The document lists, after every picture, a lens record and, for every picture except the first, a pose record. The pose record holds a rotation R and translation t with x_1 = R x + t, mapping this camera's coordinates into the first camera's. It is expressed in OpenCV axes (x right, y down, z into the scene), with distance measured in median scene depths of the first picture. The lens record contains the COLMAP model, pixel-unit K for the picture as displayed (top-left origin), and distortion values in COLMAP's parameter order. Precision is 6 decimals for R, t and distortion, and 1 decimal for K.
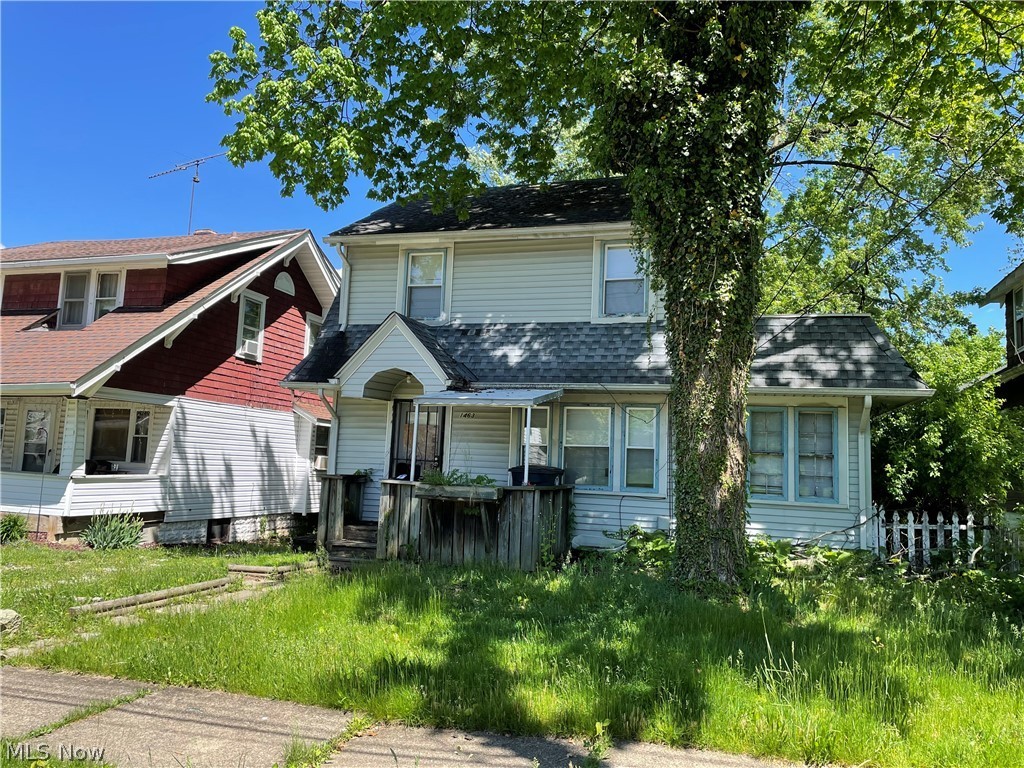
lens RADIAL K [[771.2, 0, 513.7], [0, 771.2, 386.7], [0, 0, 1]] dist [0.061649, -0.089491]
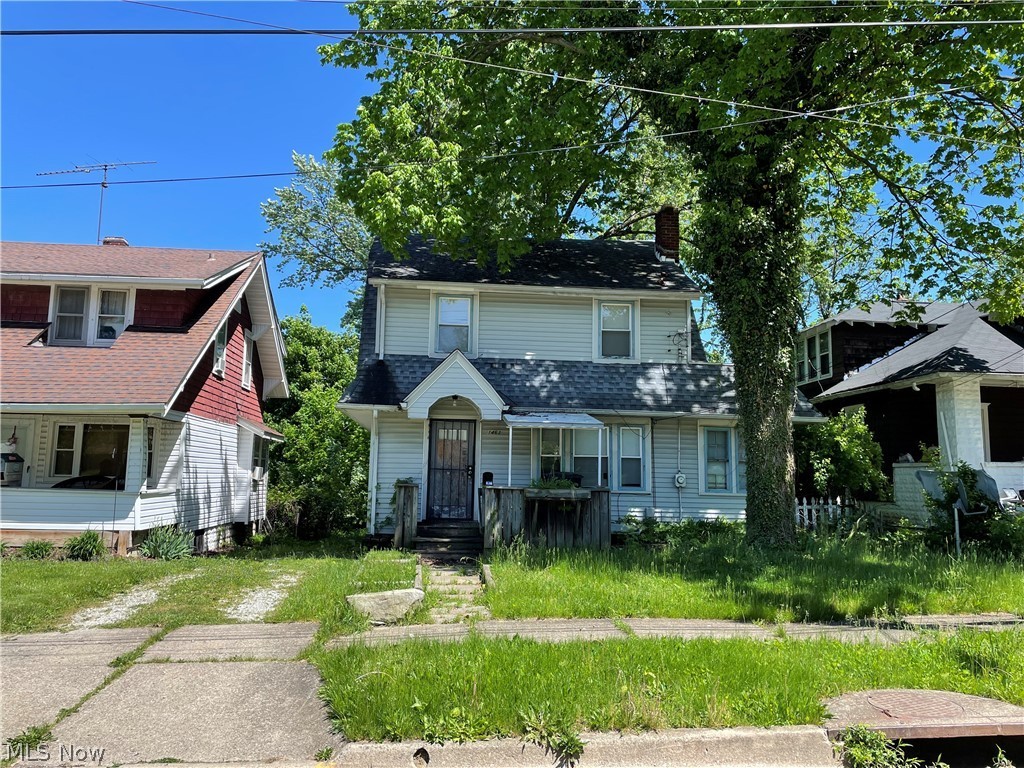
lens RADIAL K [[771.2, 0, 507.9], [0, 771.2, 380.1], [0, 0, 1]] dist [0.061649, -0.089491]
pose [[0.926742, 0.022551, 0.375021, -0.501879], [-0.018807, 0.999730, -0.013642, -0.030099], [-0.375227, 0.005590, 0.926916, -0.154675]]
